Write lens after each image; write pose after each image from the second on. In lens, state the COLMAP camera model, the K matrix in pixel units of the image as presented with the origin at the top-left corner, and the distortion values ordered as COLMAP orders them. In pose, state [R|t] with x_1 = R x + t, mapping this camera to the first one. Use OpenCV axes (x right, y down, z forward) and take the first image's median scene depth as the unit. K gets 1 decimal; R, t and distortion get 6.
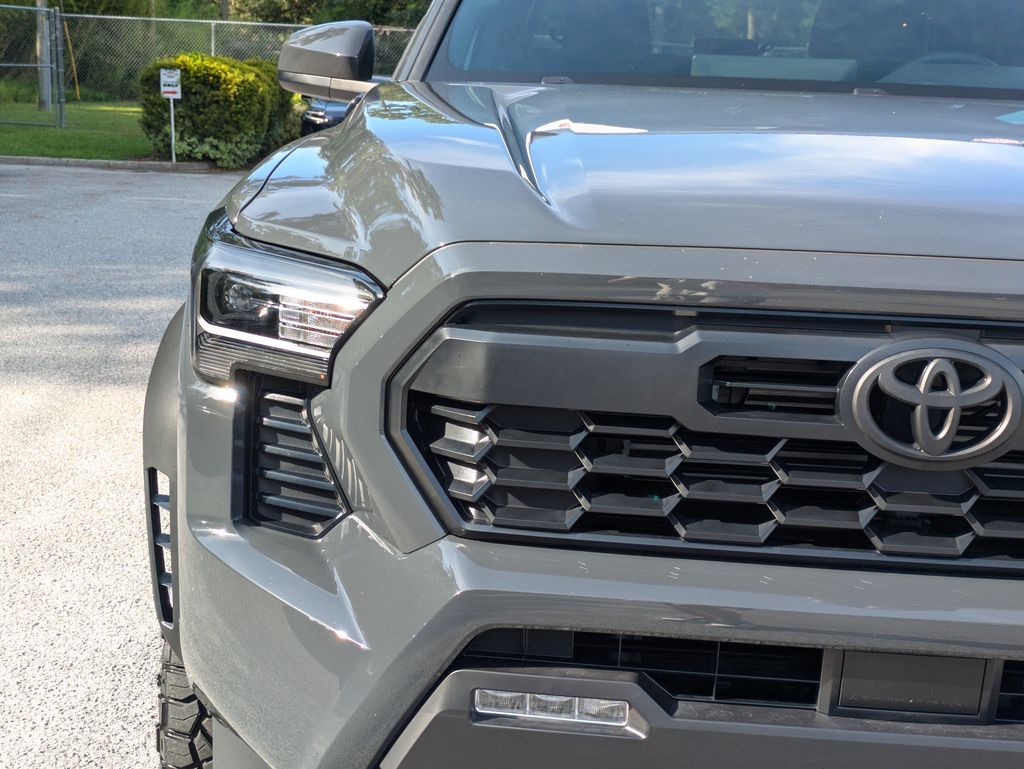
lens RADIAL K [[1494.3, 0, 468.8], [0, 1494.3, 384.8], [0, 0, 1]] dist [0.063357, -0.029555]
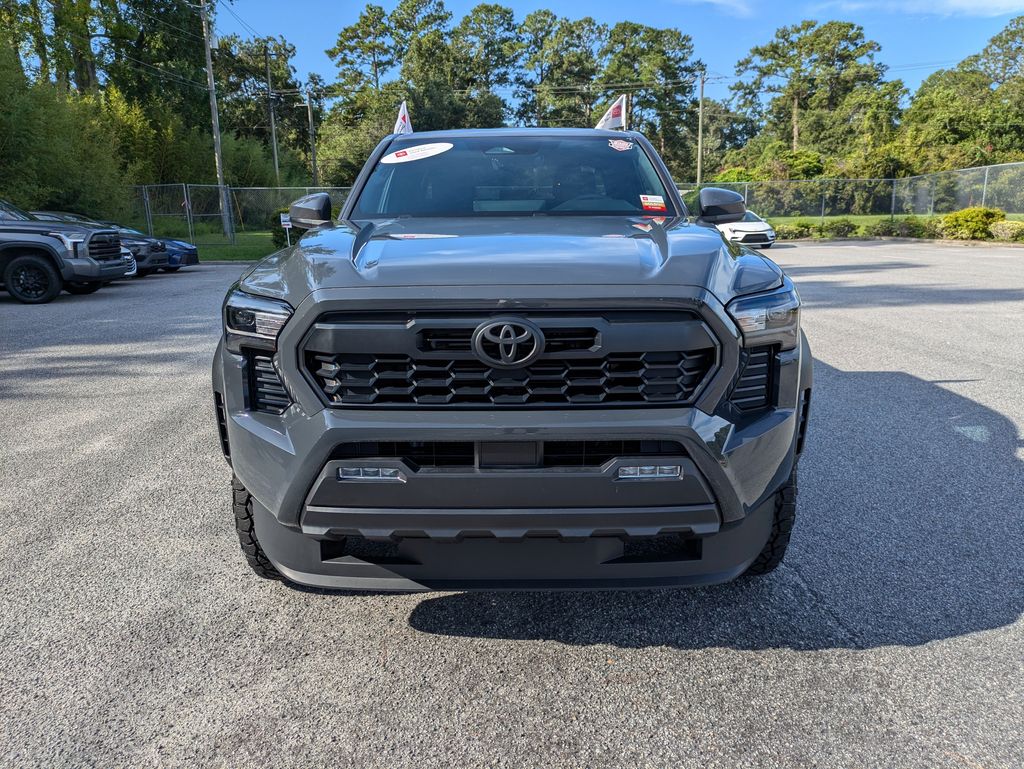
lens RADIAL K [[762.7, 0, 506.1], [0, 762.7, 388.1], [0, 0, 1]] dist [0.009272, -0.005013]
pose [[0.997064, -0.058520, 0.049391, 0.225928], [0.056958, 0.997848, 0.032473, 0.044352], [-0.051185, -0.029564, 0.998252, -0.278882]]
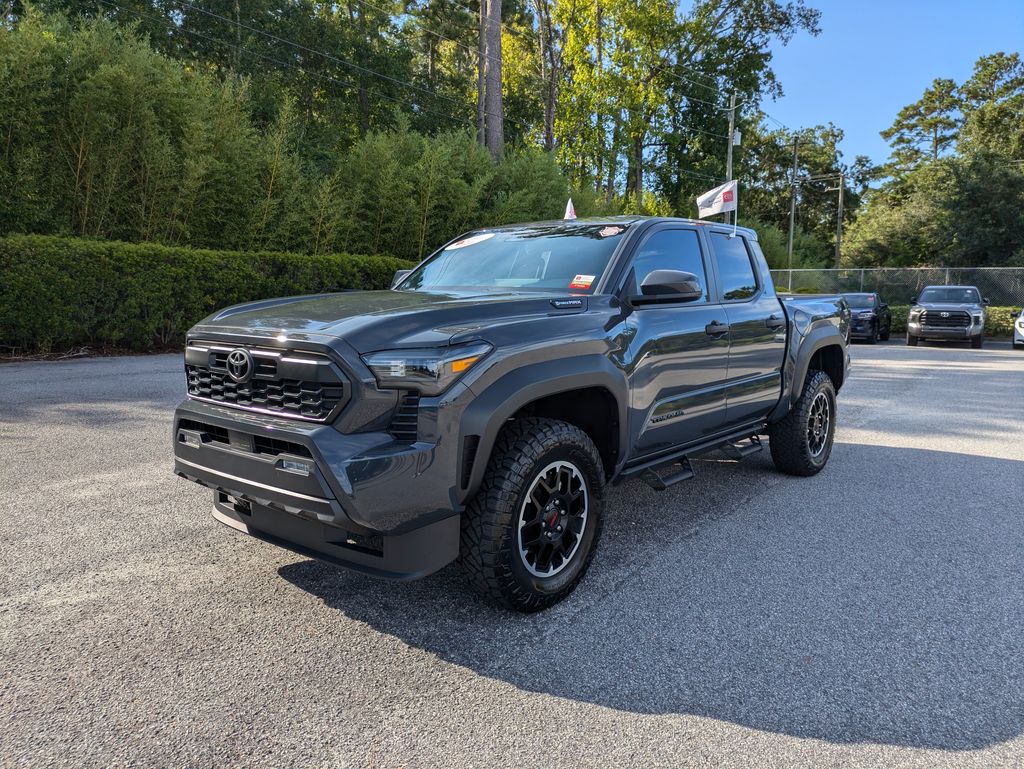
lens RADIAL K [[757.3, 0, 512.0], [0, 757.3, 384.5], [0, 0, 1]] dist [0.003653, -0.001439]
pose [[0.818612, 0.040396, -0.572924, 1.919723], [-0.092240, 0.993822, -0.061722, 0.112136], [0.566891, 0.103373, 0.817281, -0.199421]]
